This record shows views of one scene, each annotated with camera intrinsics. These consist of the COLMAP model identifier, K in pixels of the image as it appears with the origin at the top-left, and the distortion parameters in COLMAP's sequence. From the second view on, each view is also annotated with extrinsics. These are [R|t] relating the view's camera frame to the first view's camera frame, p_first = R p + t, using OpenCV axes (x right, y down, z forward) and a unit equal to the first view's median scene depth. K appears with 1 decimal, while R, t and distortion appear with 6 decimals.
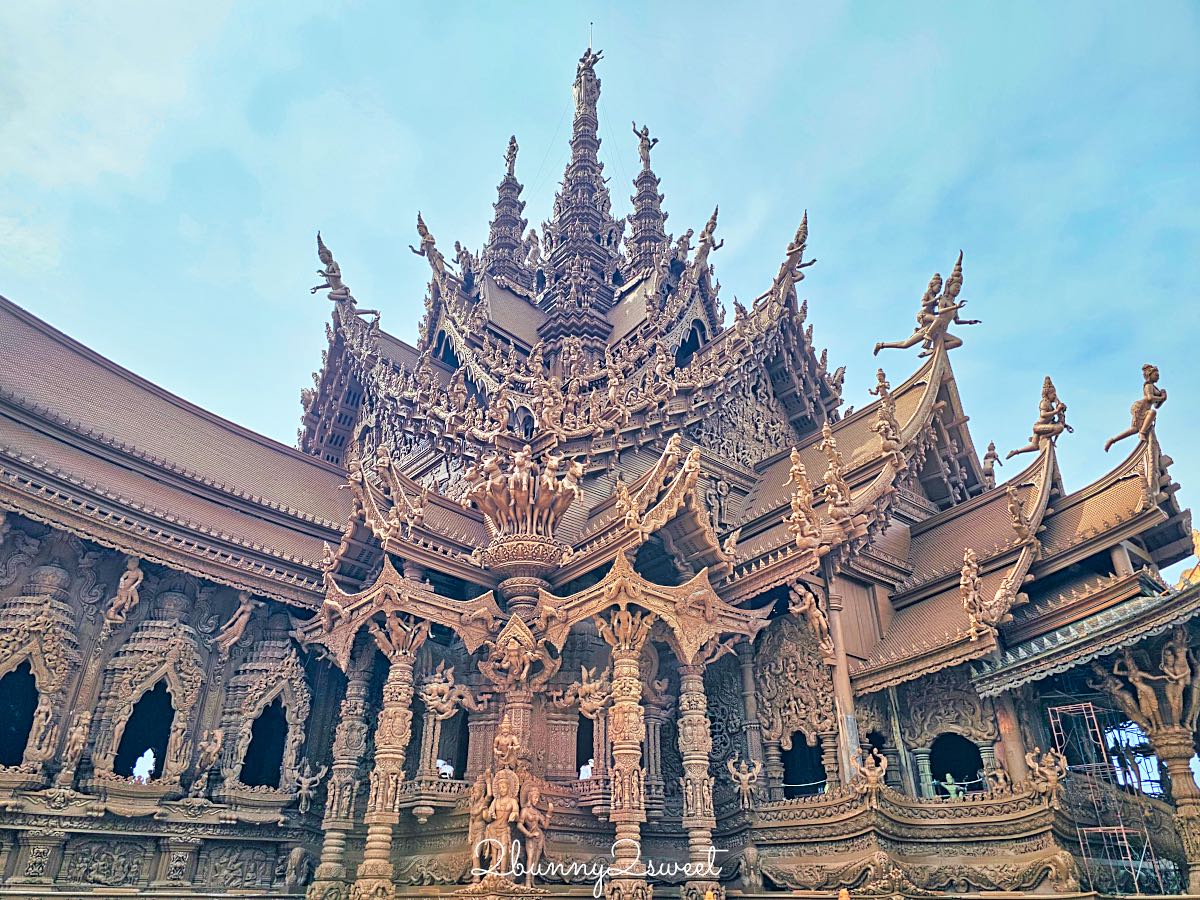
lens RADIAL K [[800.8, 0, 599.6], [0, 800.8, 454.6], [0, 0, 1]] dist [0.050849, -0.061266]
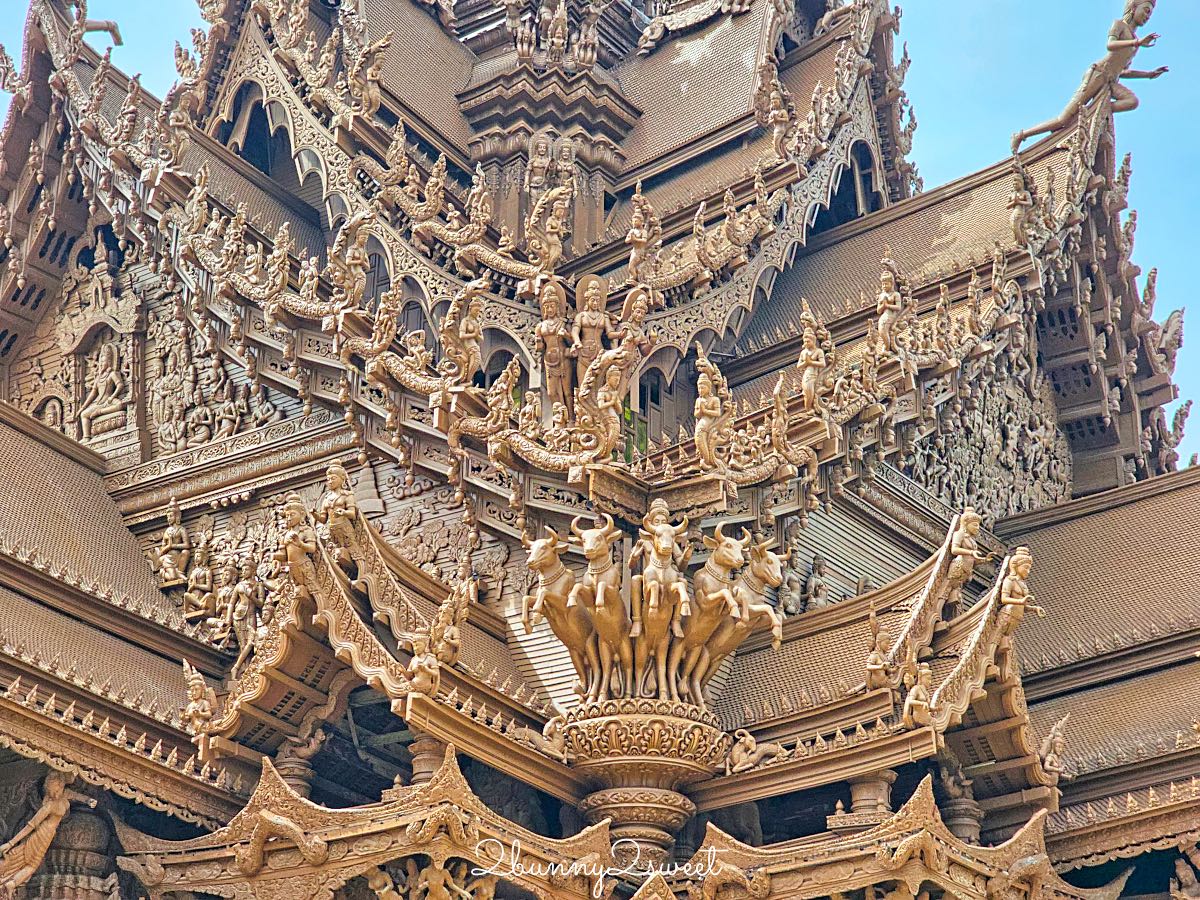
lens RADIAL K [[2273.1, 0, 580.6], [0, 2273.1, 448.0], [0, 0, 1]] dist [-0.160961, 1.374571]
pose [[0.974308, 0.103779, 0.199883, -0.341975], [-0.122500, 0.988937, 0.083657, -0.124157], [-0.188990, -0.105993, 0.976242, -0.226512]]
